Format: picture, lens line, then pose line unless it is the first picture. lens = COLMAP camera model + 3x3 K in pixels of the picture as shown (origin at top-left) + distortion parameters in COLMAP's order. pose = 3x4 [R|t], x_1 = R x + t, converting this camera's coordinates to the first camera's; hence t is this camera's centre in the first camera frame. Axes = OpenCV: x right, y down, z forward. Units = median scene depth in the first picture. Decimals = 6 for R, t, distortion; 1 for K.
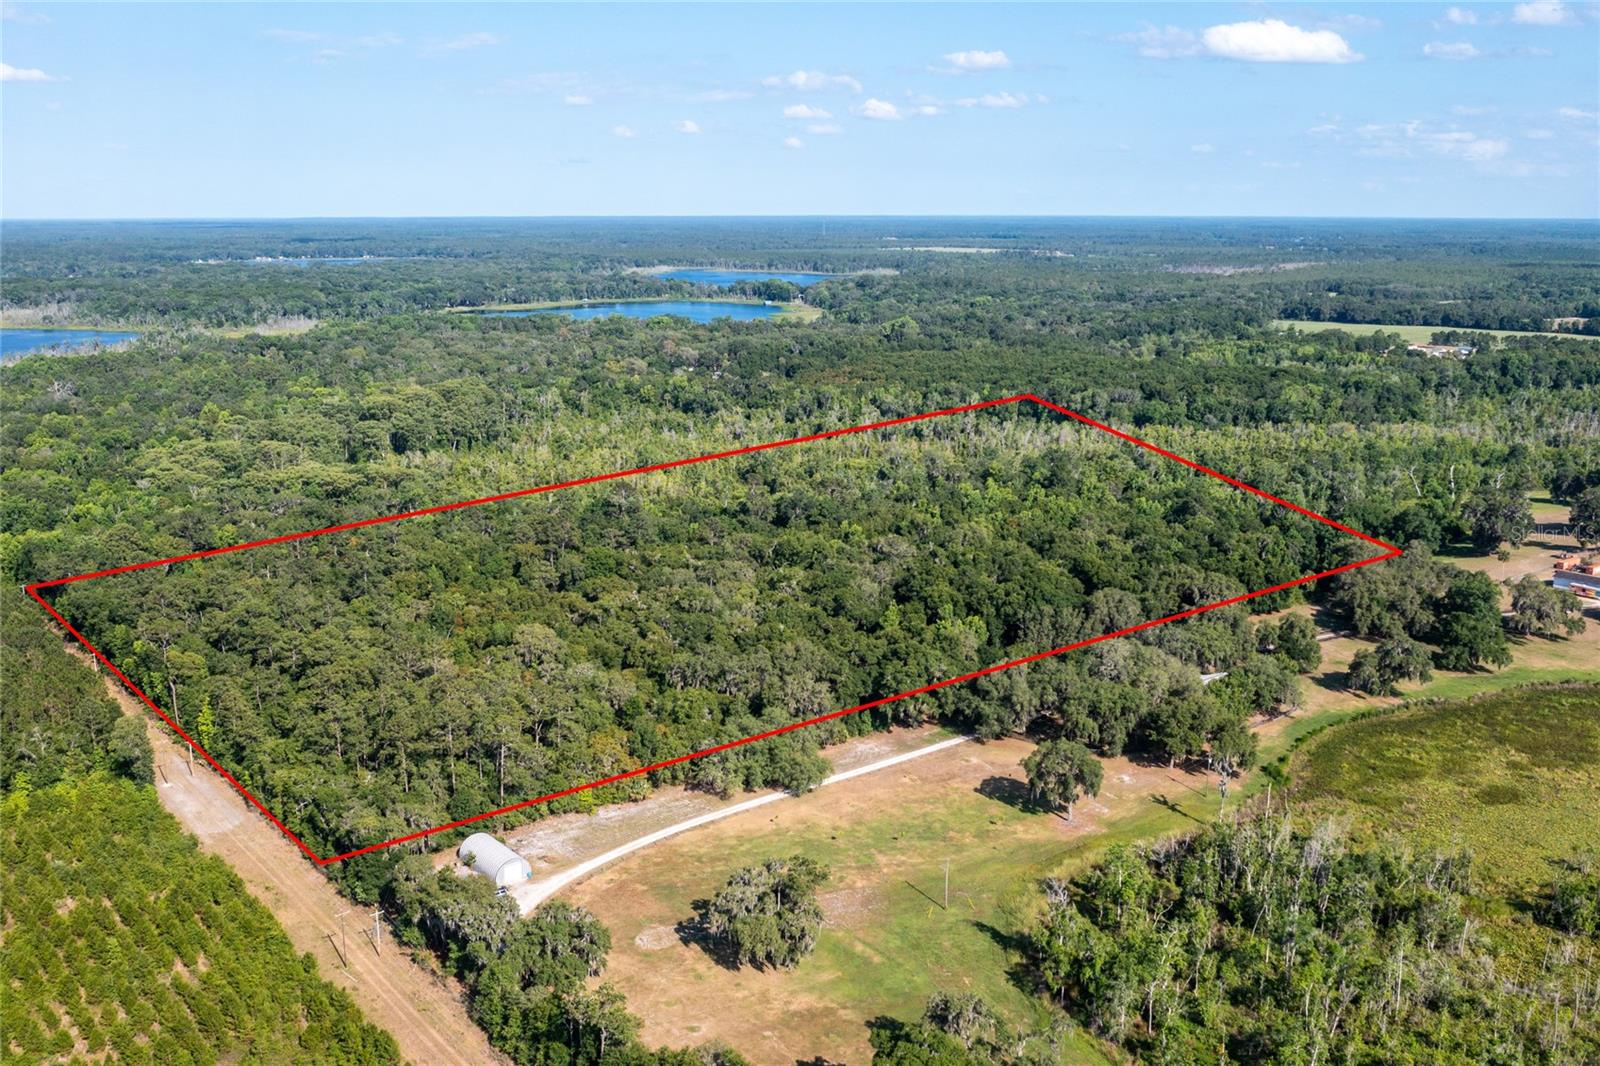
lens RADIAL K [[1406.1, 0, 779.6], [0, 1406.1, 533.6], [0, 0, 1]] dist [-0.015916, -0.001987]
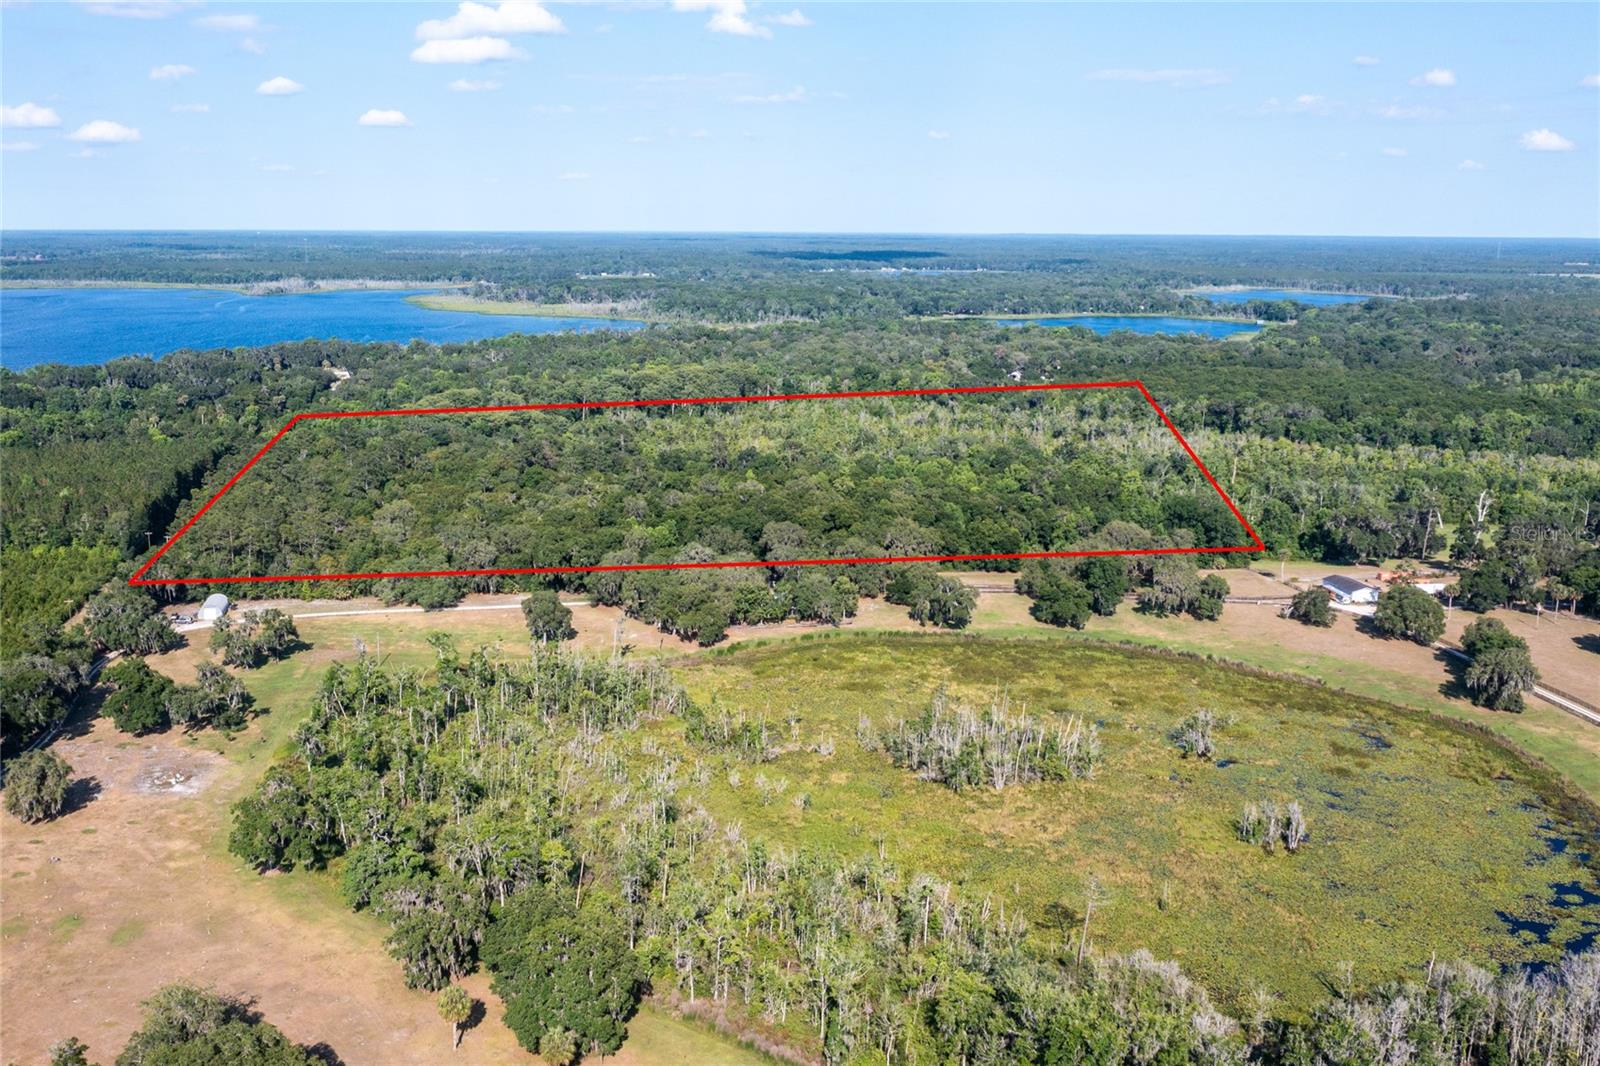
lens RADIAL K [[1402.1, 0, 800.0], [0, 1402.1, 533.0], [0, 0, 1]] dist [-0.009681, -0.007311]
pose [[0.887805, 0.104469, -0.448206, 0.368777], [-0.109822, 0.993851, 0.014114, 0.013496], [0.446925, 0.036693, 0.893819, -0.060594]]
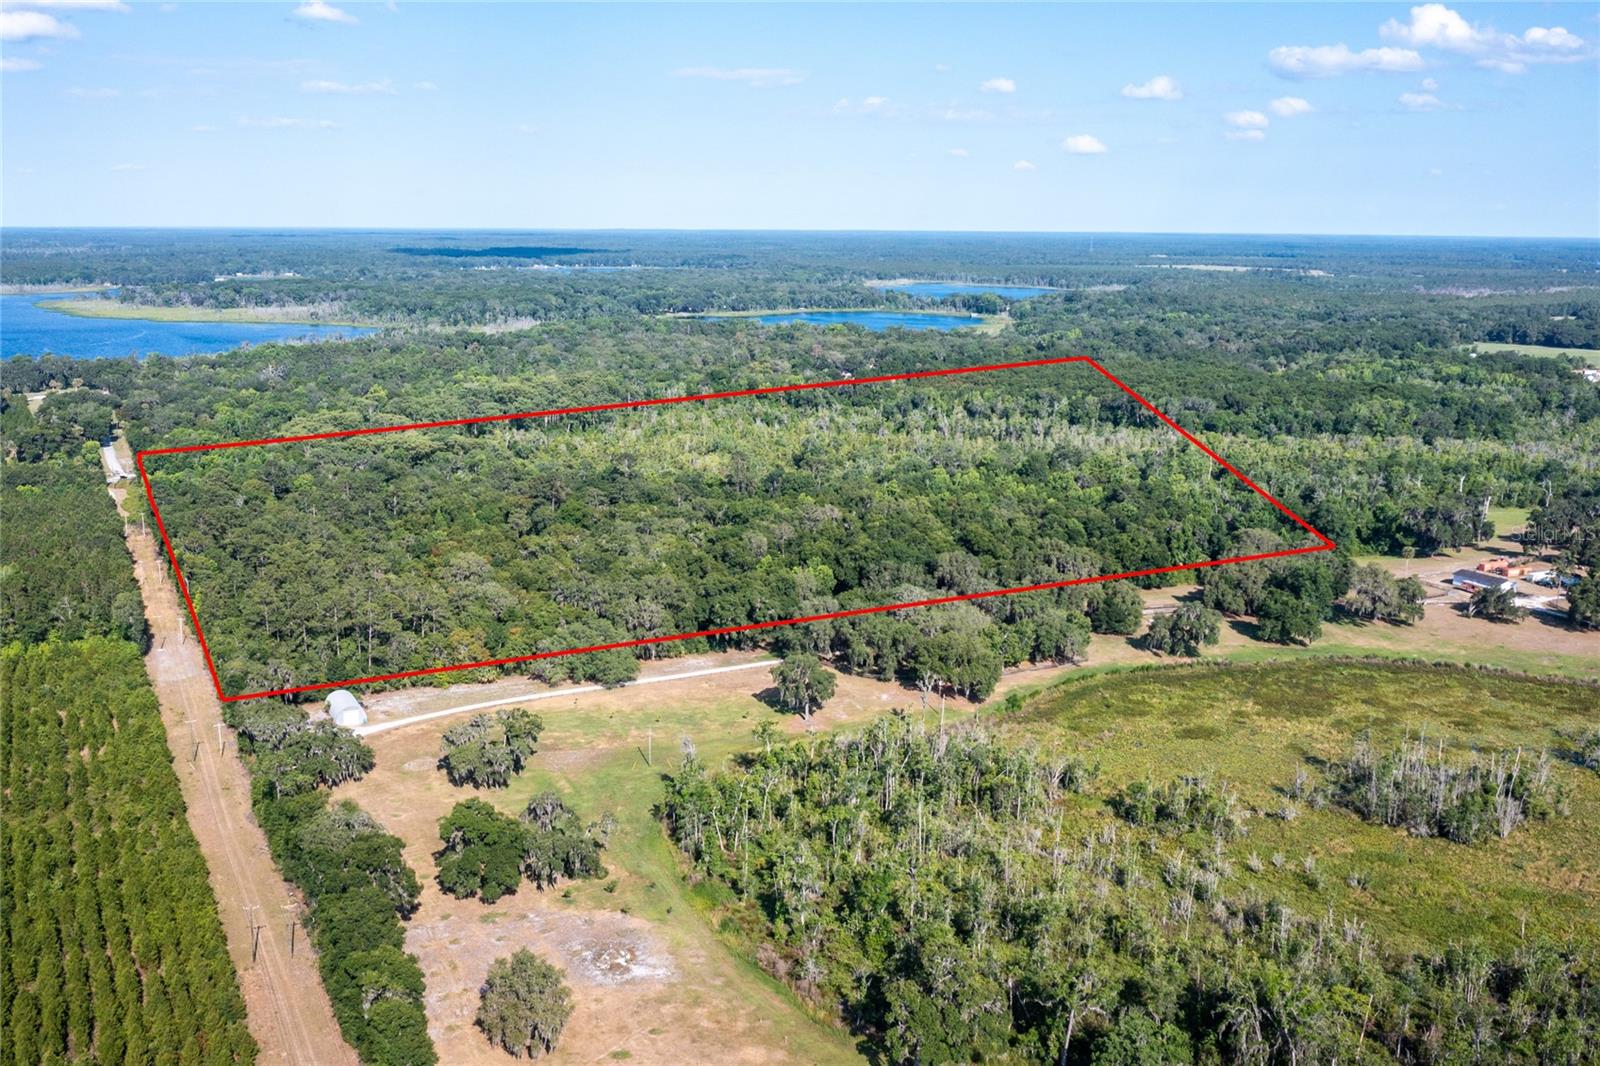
lens RADIAL K [[1402.1, 0, 800.0], [0, 1402.1, 533.0], [0, 0, 1]] dist [-0.009681, -0.007311]
pose [[0.981763, 0.048604, -0.183793, 0.143191], [-0.050484, 0.998709, -0.005560, 0.016708], [0.183286, 0.014737, 0.982949, -0.069560]]
